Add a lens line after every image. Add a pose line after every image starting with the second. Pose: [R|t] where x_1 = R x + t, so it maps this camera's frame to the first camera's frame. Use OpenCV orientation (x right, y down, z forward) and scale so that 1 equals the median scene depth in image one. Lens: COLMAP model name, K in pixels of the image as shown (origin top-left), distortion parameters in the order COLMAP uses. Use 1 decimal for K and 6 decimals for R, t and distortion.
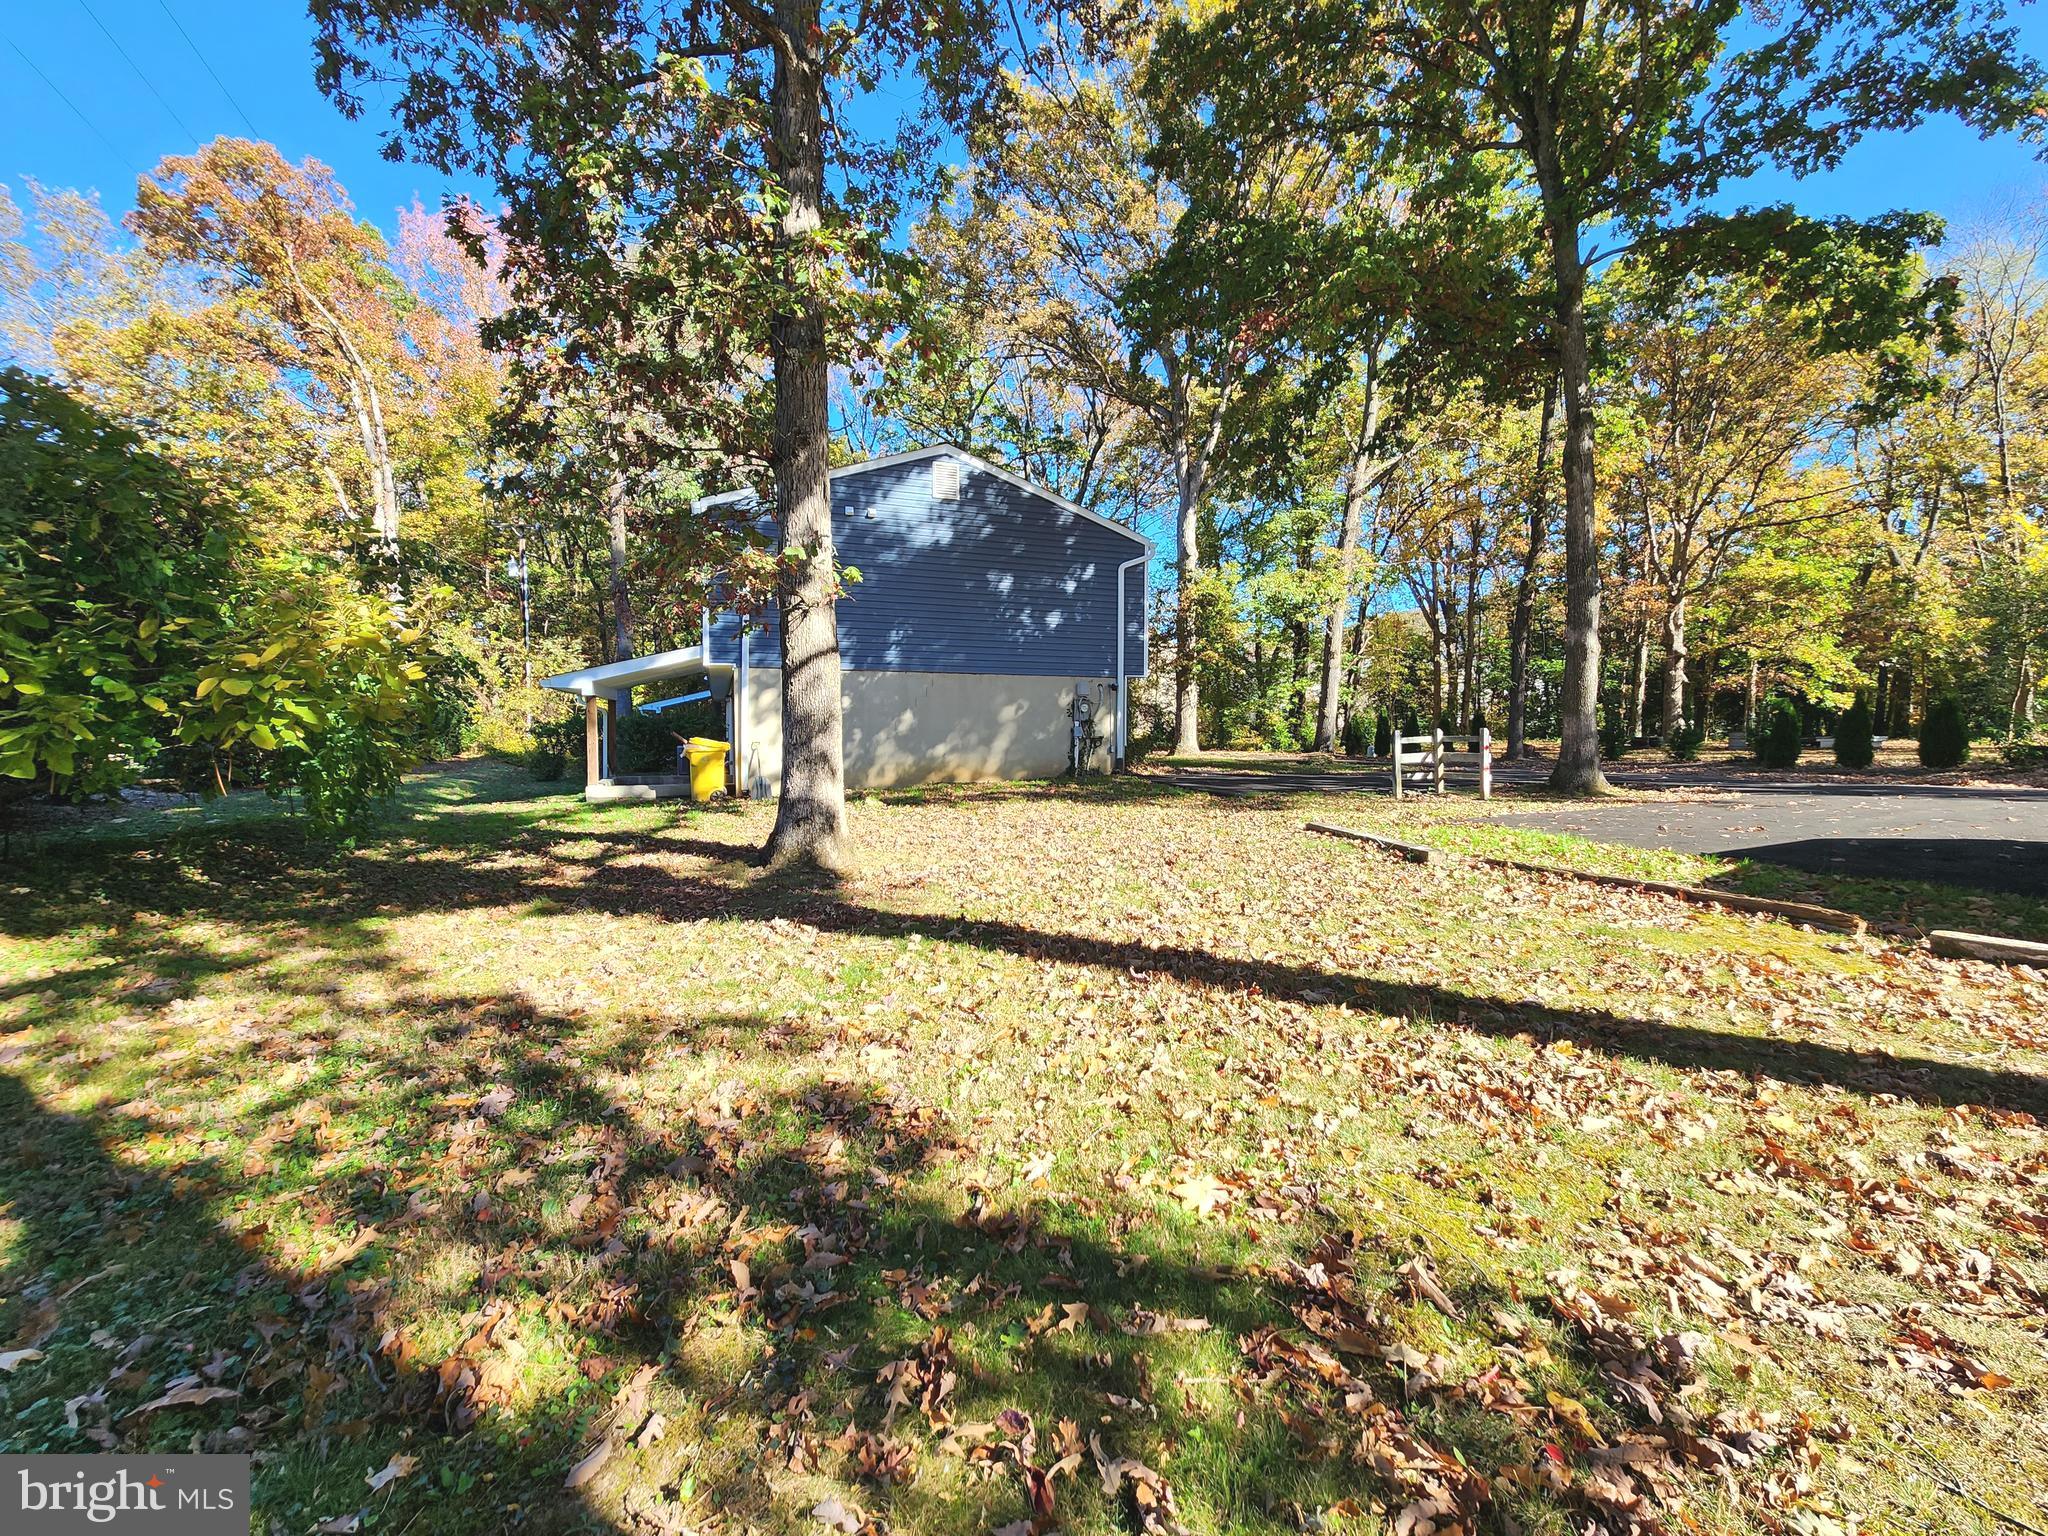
lens RADIAL K [[839.7, 0, 1025.5], [0, 839.7, 764.3], [0, 0, 1]] dist [0.000329, -0.000838]
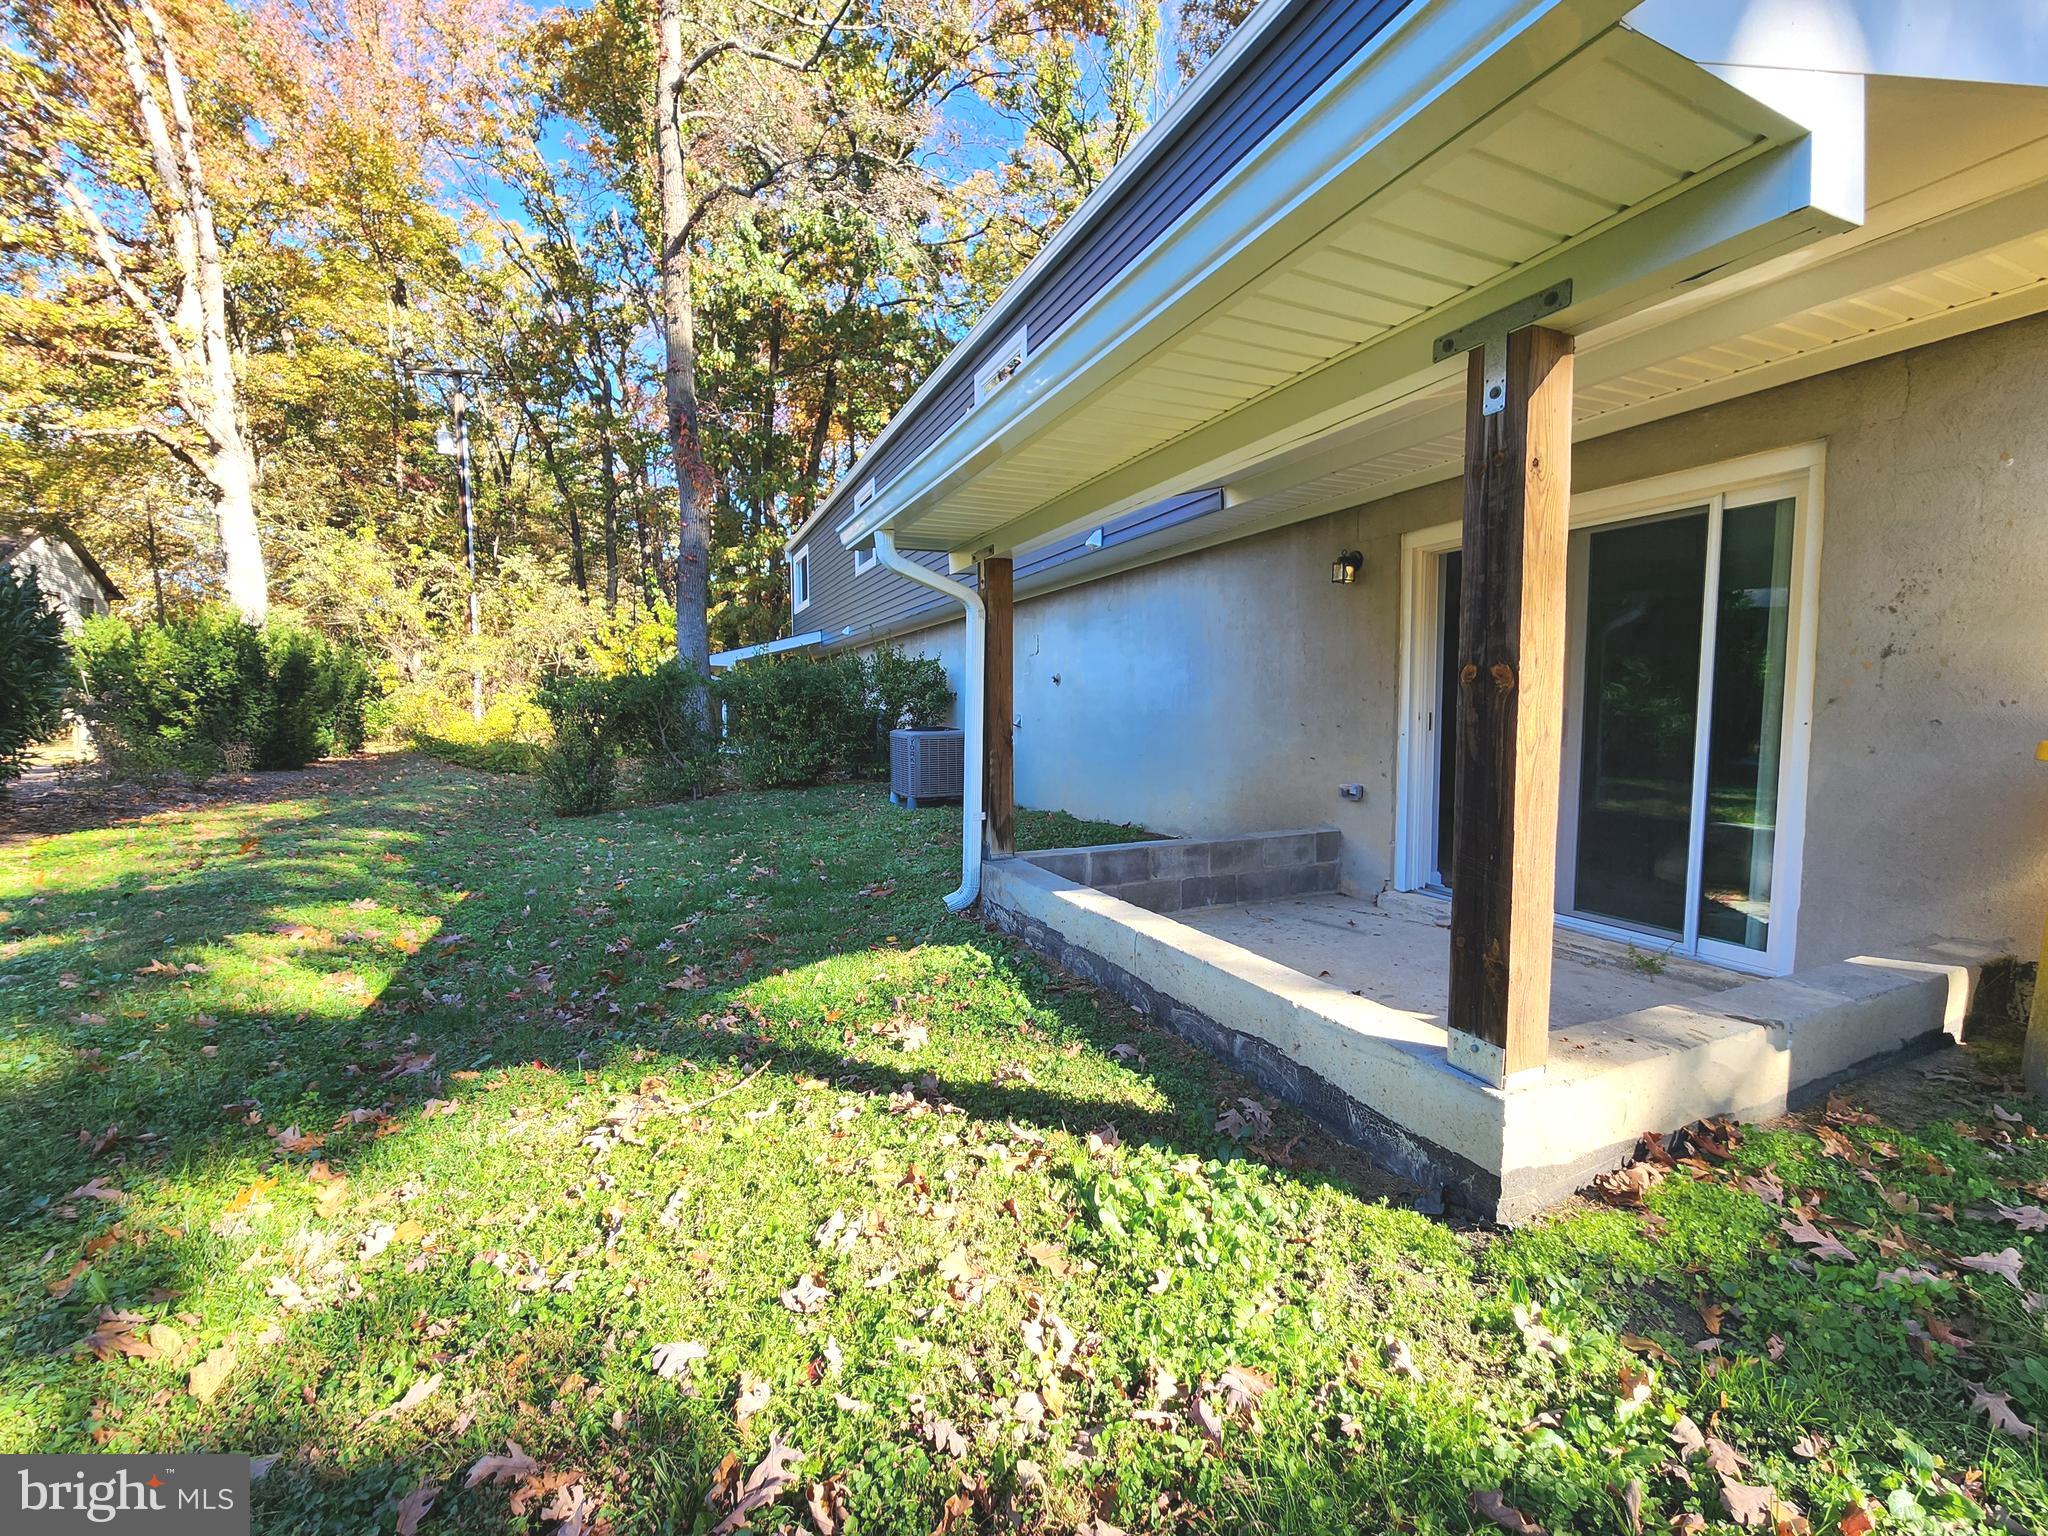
lens RADIAL K [[839.7, 0, 1025.5], [0, 839.7, 764.3], [0, 0, 1]] dist [0.000329, -0.000838]
pose [[0.997096, -0.010512, 0.075427, -0.247852], [0.008580, 0.999628, 0.025887, -0.009767], [-0.075671, -0.025165, 0.996815, 0.367080]]
